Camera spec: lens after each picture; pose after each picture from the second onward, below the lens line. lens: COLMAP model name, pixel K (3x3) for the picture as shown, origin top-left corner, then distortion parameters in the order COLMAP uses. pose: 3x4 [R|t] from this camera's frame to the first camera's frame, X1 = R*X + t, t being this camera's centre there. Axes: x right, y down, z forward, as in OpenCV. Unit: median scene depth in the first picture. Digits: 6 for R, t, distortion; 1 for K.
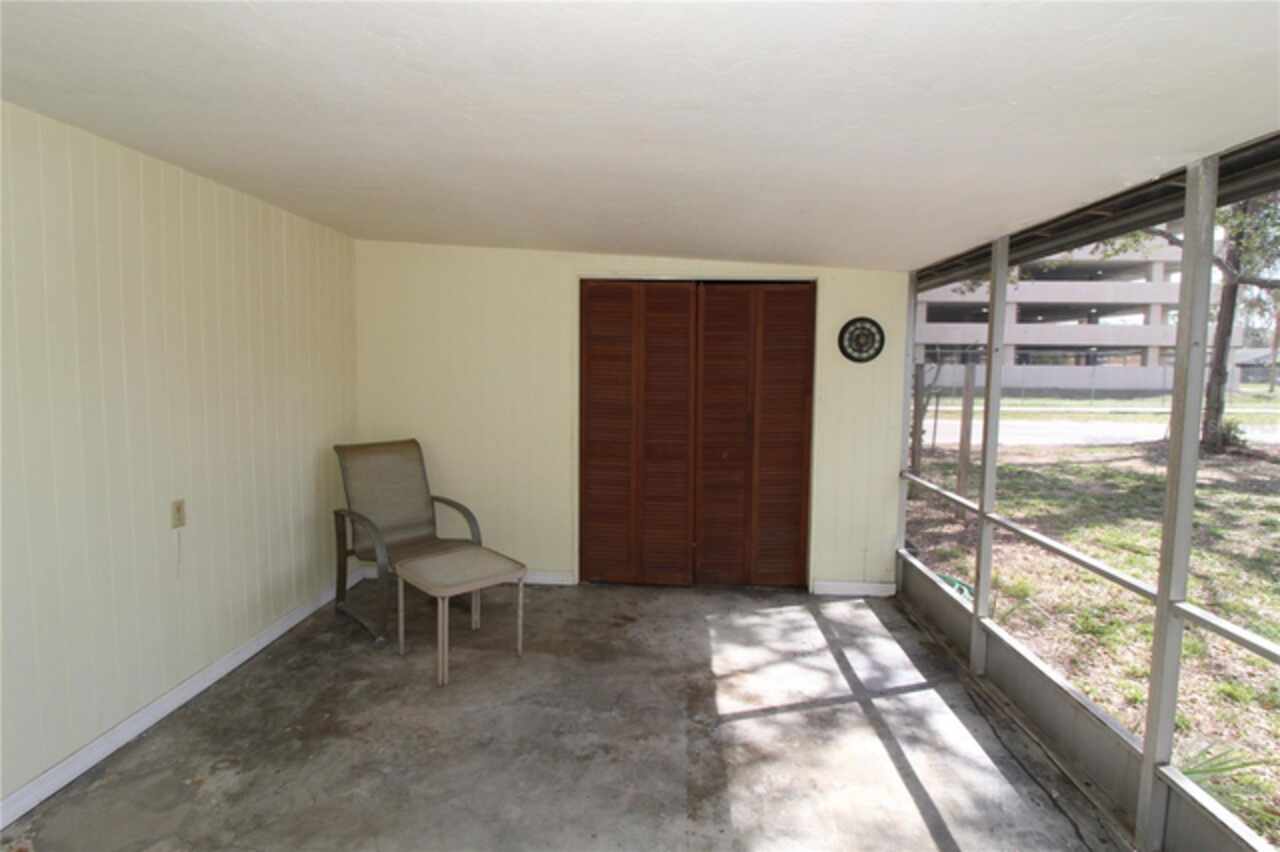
lens RADIAL K [[621.4, 0, 641.4], [0, 621.4, 412.0], [0, 0, 1]] dist [0.001738, -0.015697]
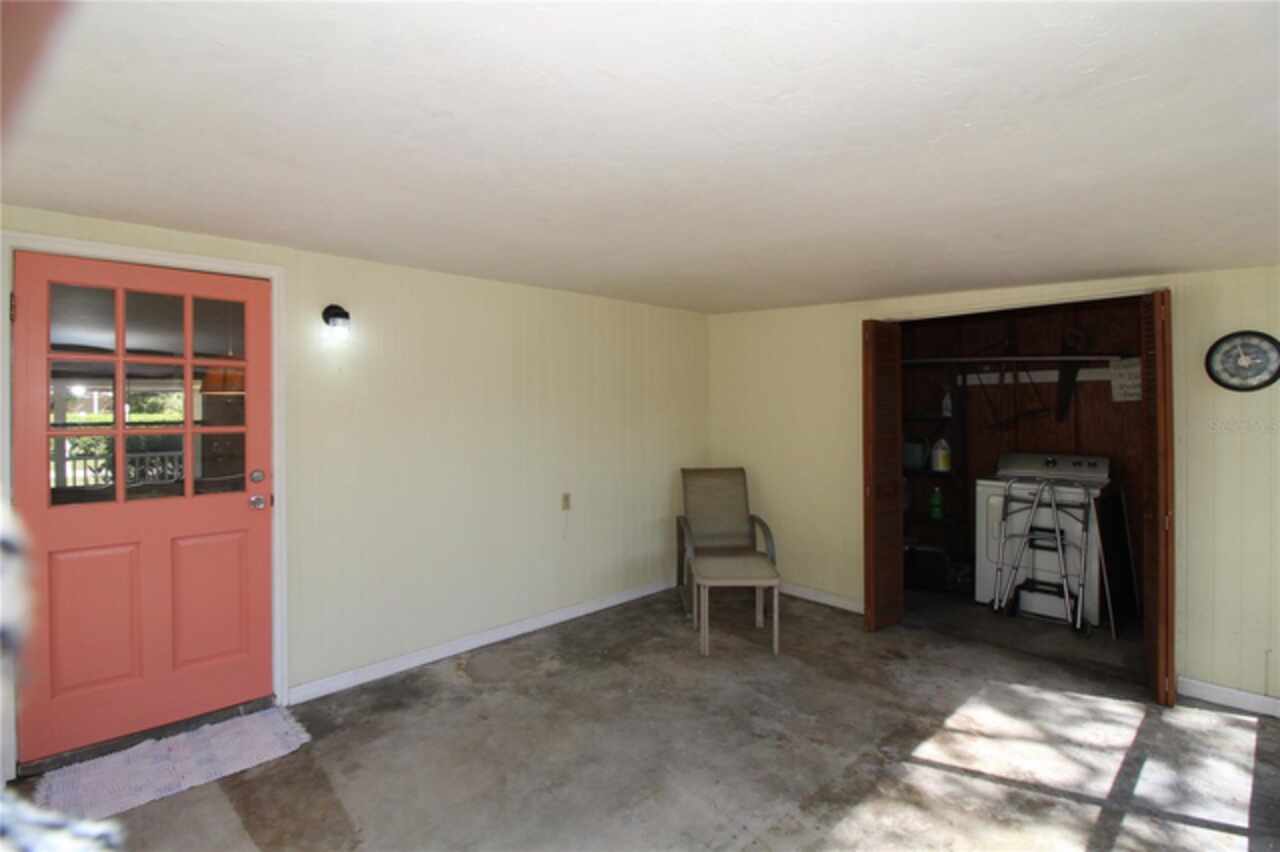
lens RADIAL K [[598.1, 0, 637.3], [0, 598.1, 407.4], [0, 0, 1]] dist [-0.000394, -0.010287]
pose [[0.716774, -0.022051, -0.696957, 0.430724], [-0.032041, 0.997403, -0.064509, 0.011371], [0.696569, 0.068569, 0.714206, -0.012121]]
